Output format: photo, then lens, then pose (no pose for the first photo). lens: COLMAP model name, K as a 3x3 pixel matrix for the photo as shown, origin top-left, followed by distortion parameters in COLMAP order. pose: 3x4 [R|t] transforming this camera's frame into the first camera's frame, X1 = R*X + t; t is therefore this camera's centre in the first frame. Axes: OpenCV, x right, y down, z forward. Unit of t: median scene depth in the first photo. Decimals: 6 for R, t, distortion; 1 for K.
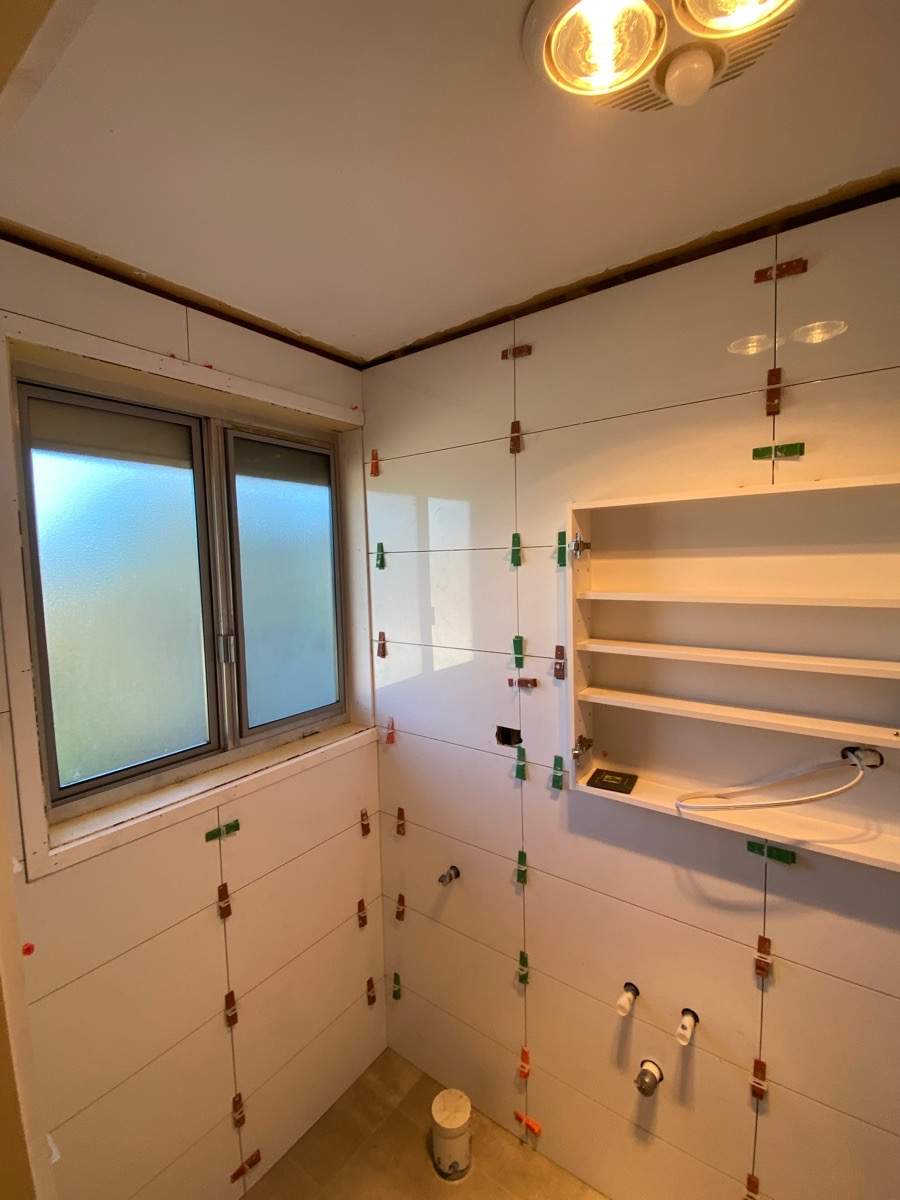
lens RADIAL K [[534.8, 0, 454.4], [0, 534.8, 591.6], [0, 0, 1]] dist [0.009467, -0.013885]
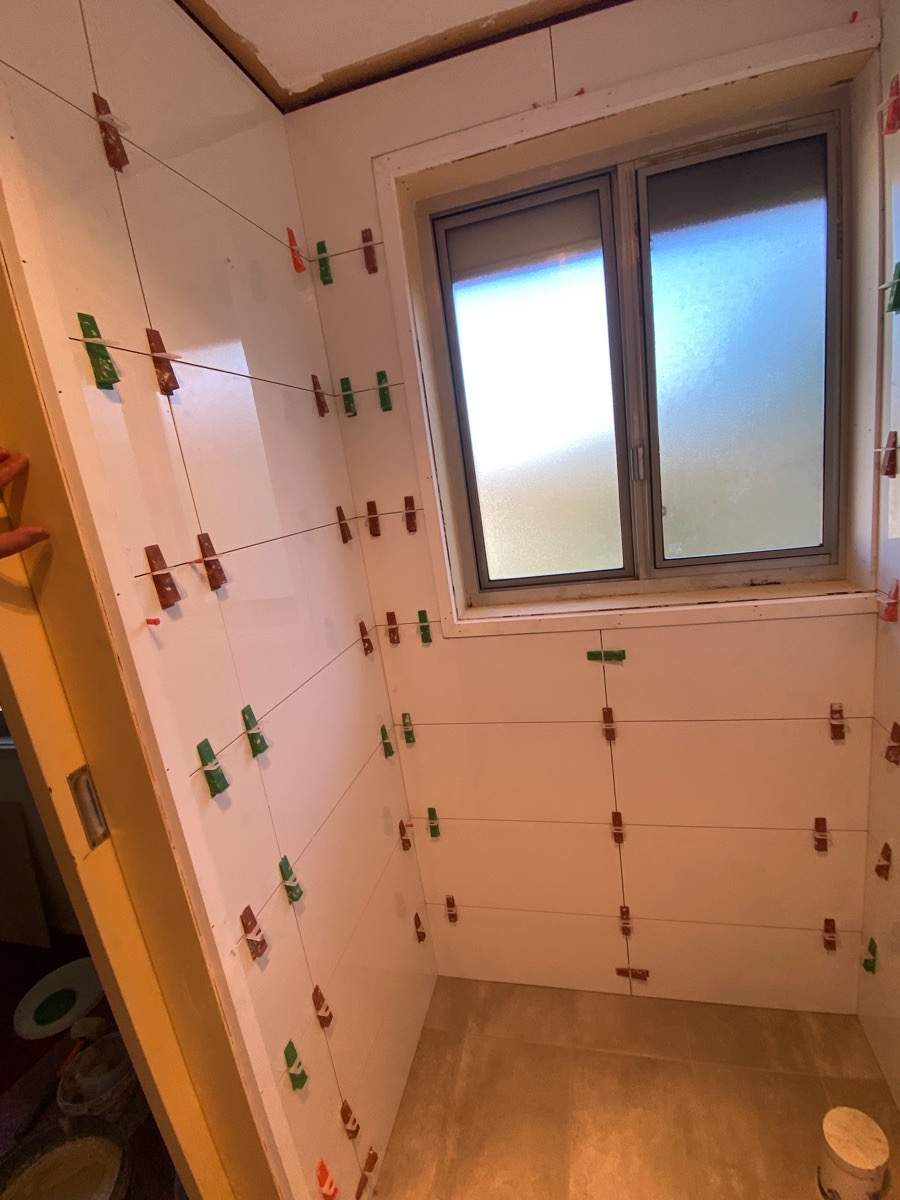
lens RADIAL K [[534.8, 0, 454.7], [0, 534.8, 594.6], [0, 0, 1]] dist [0.009467, -0.013885]
pose [[0.380866, 0.180080, -0.906925, 0.288820], [0.074701, 0.971652, 0.224303, 0.099221], [0.921608, -0.153177, 0.356617, 0.400881]]
